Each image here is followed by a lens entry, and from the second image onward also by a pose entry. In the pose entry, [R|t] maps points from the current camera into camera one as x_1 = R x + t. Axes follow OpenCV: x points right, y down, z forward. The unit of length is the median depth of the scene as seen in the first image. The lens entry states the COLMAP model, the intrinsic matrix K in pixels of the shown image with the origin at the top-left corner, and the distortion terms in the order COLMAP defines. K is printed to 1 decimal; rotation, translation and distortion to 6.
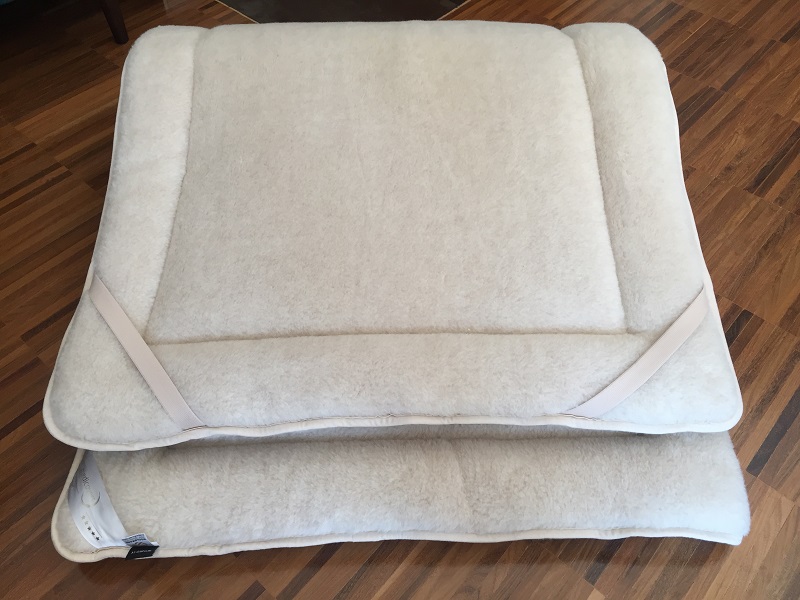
lens RADIAL K [[679.0, 0, 395.4], [0, 679.0, 300.8], [0, 0, 1]] dist [0.034768, 0.000253]
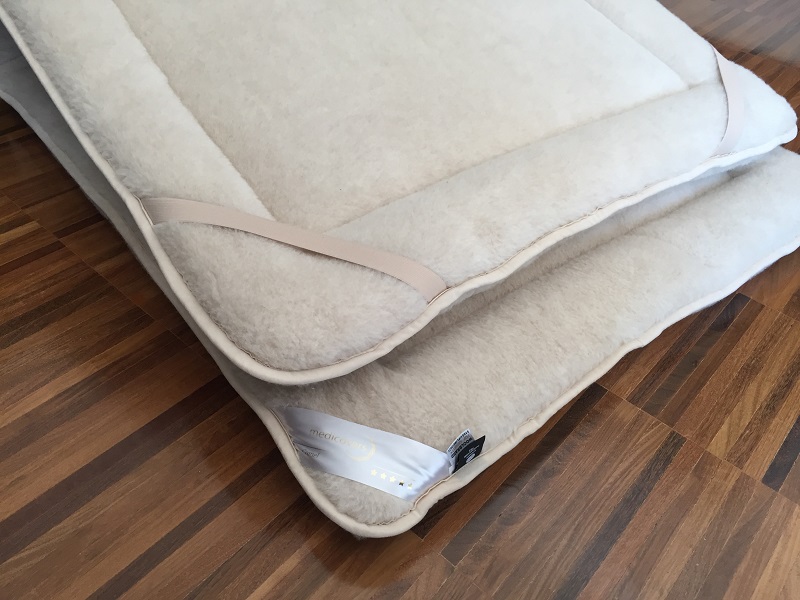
lens RADIAL K [[674.5, 0, 399.7], [0, 674.5, 295.3], [0, 0, 1]] dist [0.087924, -0.135065]
pose [[0.806214, -0.358597, 0.470560, -0.670909], [0.411356, 0.911417, -0.010223, 0.174222], [-0.425211, 0.201810, 0.882309, 0.352912]]
